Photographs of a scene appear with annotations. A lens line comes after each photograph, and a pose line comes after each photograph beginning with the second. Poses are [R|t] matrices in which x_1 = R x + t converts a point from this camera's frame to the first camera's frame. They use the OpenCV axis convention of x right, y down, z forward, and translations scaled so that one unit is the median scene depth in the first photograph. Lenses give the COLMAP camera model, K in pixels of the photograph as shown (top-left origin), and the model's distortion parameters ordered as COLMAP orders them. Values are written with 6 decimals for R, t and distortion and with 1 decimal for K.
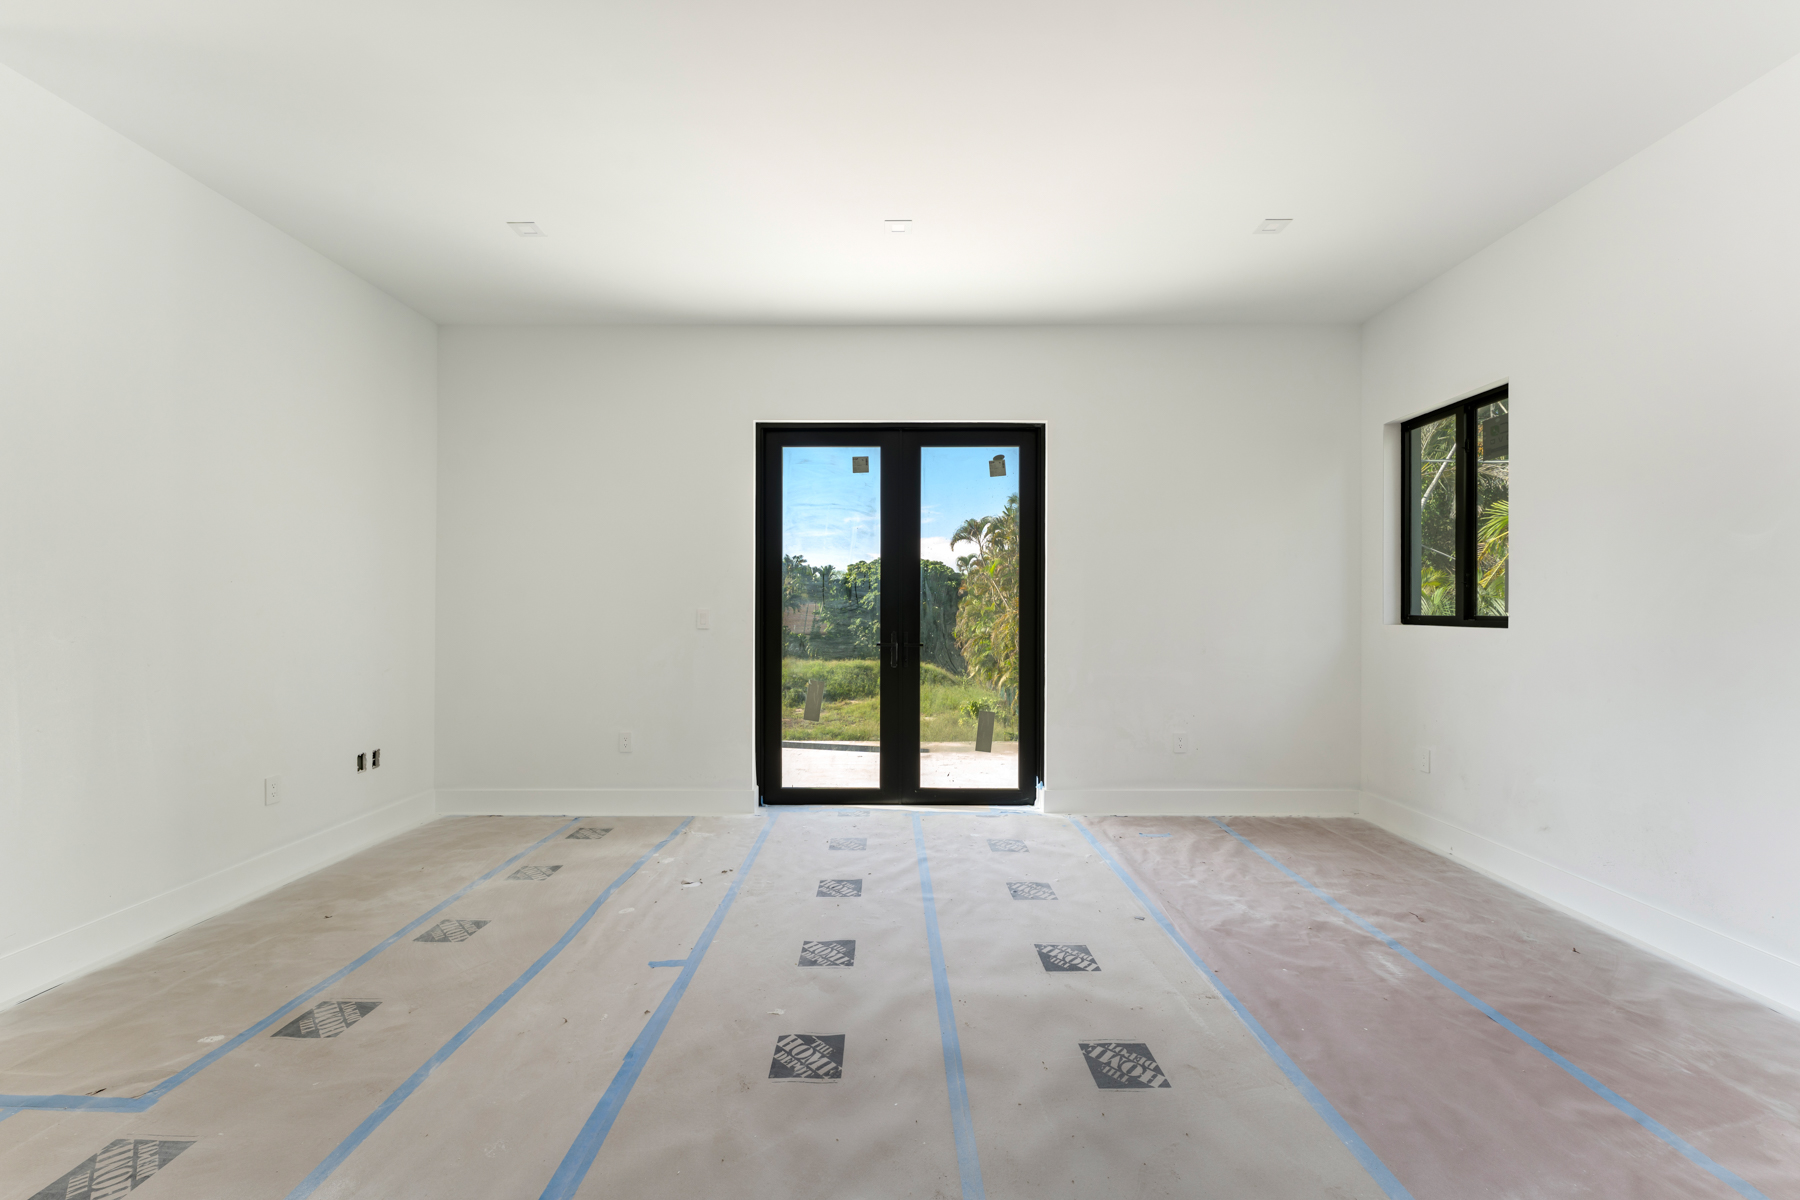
lens RADIAL K [[728.2, 0, 897.4], [0, 728.2, 607.0], [0, 0, 1]] dist [-0.000806, -0.000057]
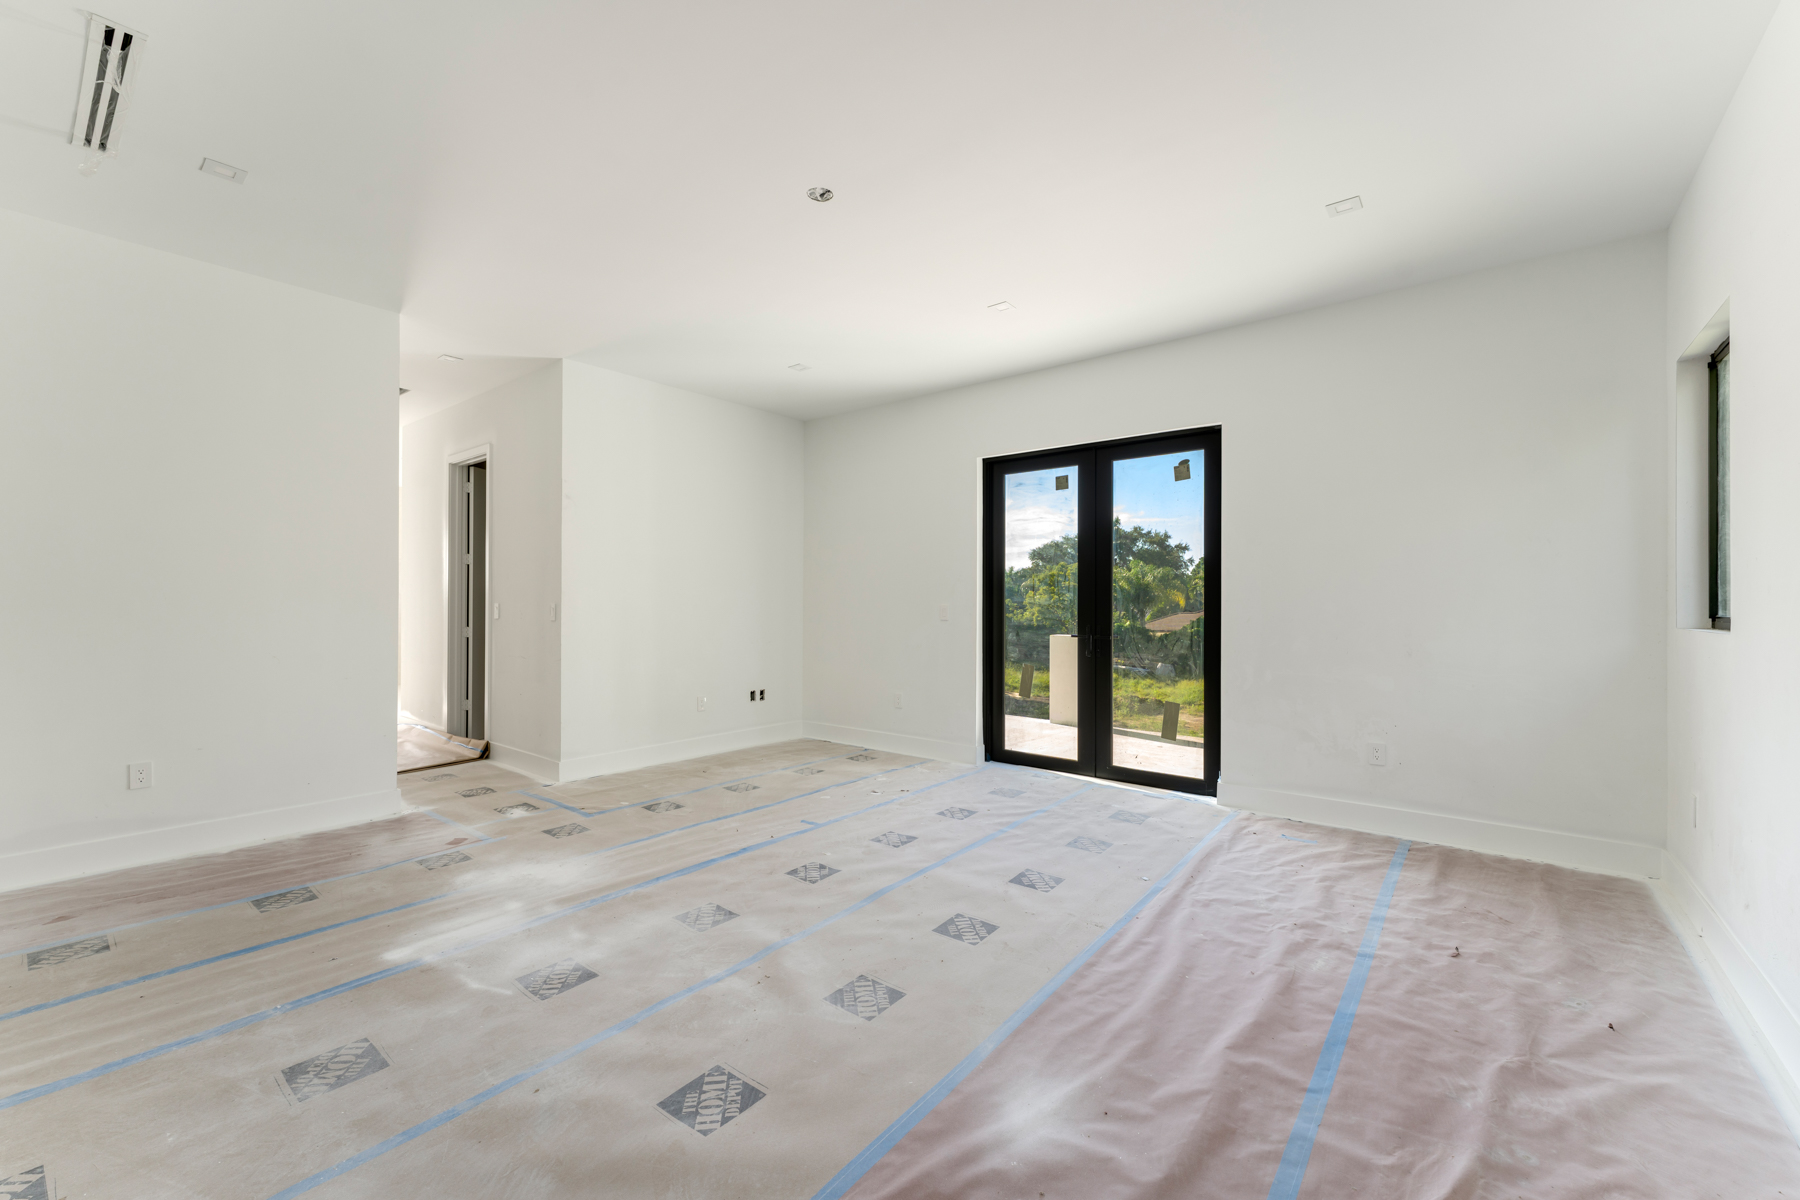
lens RADIAL K [[728.2, 0, 897.7], [0, 728.2, 602.0], [0, 0, 1]] dist [-0.000806, -0.000057]
pose [[0.778215, 0.000374, -0.627998, 0.514325], [-0.002187, 0.999995, -0.002115, 0.000272], [0.627994, 0.003019, 0.778212, -0.085381]]
